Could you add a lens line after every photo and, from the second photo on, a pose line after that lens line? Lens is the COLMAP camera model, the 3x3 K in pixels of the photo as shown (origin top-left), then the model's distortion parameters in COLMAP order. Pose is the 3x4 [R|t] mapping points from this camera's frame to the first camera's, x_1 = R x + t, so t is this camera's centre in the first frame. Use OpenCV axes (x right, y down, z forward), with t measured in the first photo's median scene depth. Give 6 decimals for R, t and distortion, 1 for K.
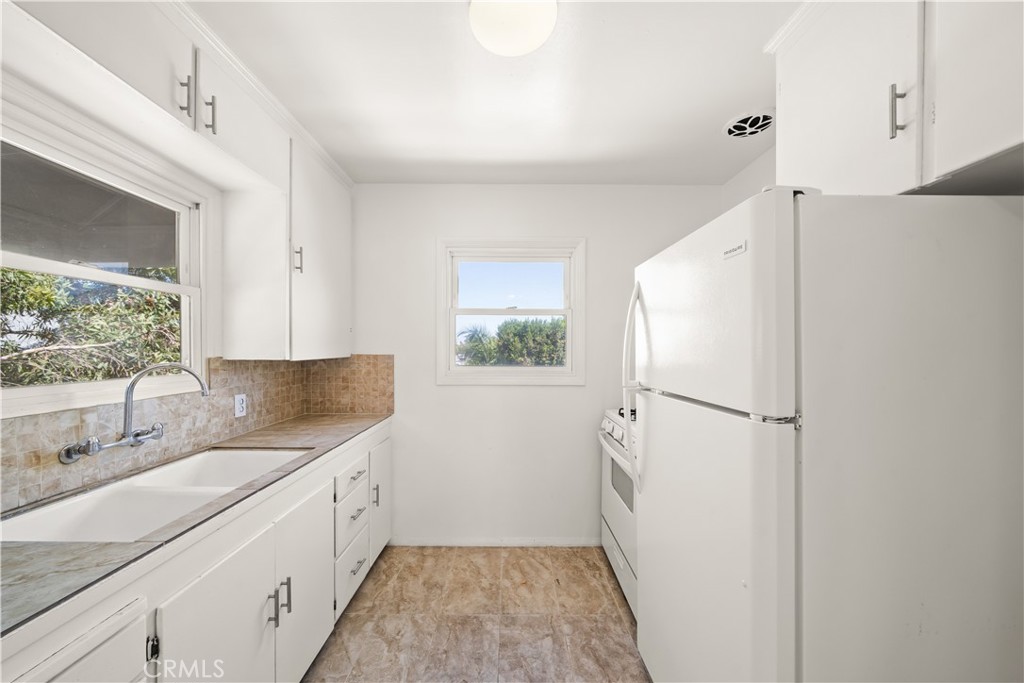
lens RADIAL K [[353.3, 0, 512.4], [0, 353.3, 349.2], [0, 0, 1]] dist [-0.006711, 0.000200]
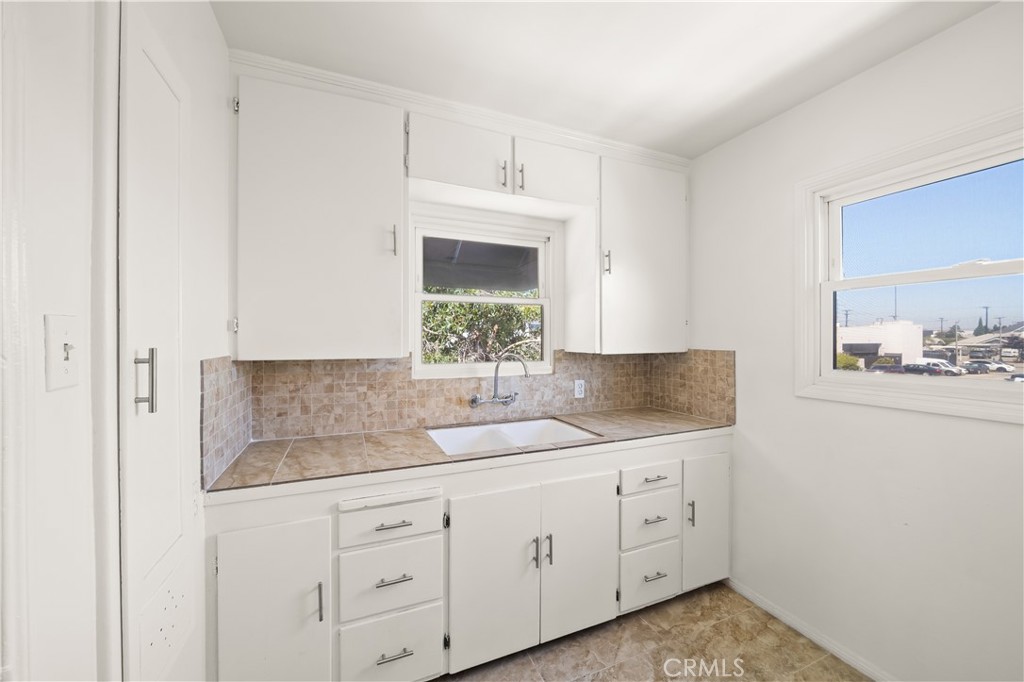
lens RADIAL K [[377.7, 0, 507.3], [0, 377.7, 336.1], [0, 0, 1]] dist [-0.004336, -0.000205]
pose [[0.362446, -0.008367, -0.931967, 0.374072], [-0.000227, 0.999959, -0.009066, -0.013814], [0.932005, 0.003498, 0.362429, 0.282085]]
